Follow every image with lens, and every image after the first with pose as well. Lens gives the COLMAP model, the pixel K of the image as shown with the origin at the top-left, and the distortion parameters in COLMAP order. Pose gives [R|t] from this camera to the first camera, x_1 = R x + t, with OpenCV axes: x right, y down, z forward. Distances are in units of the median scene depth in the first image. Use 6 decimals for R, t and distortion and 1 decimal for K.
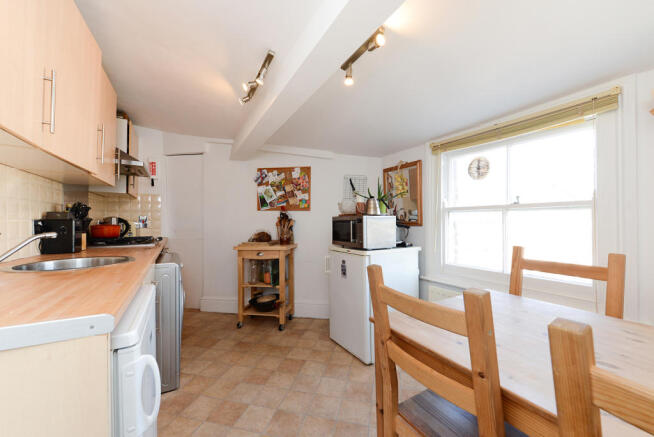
lens RADIAL K [[268.6, 0, 327.9], [0, 268.6, 218.4], [0, 0, 1]] dist [-0.001203, -0.000085]
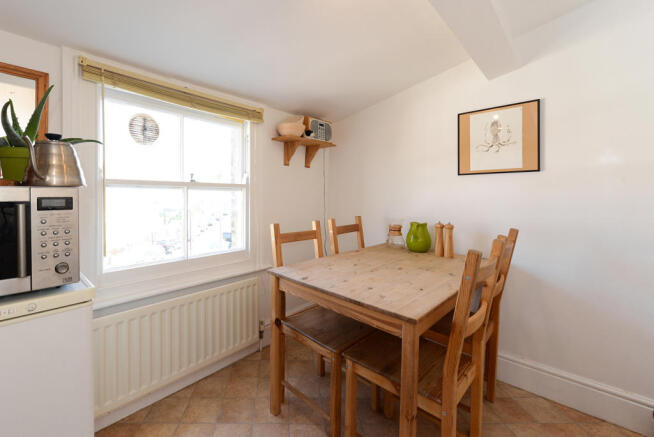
lens RADIAL K [[268.6, 0, 335.5], [0, 268.6, 198.6], [0, 0, 1]] dist [-0.001203, -0.000085]
pose [[-0.317170, -0.006175, 0.948349, -0.305206], [-0.010818, 0.999937, 0.002893, -0.004137], [-0.948307, -0.009342, -0.317217, 0.740391]]
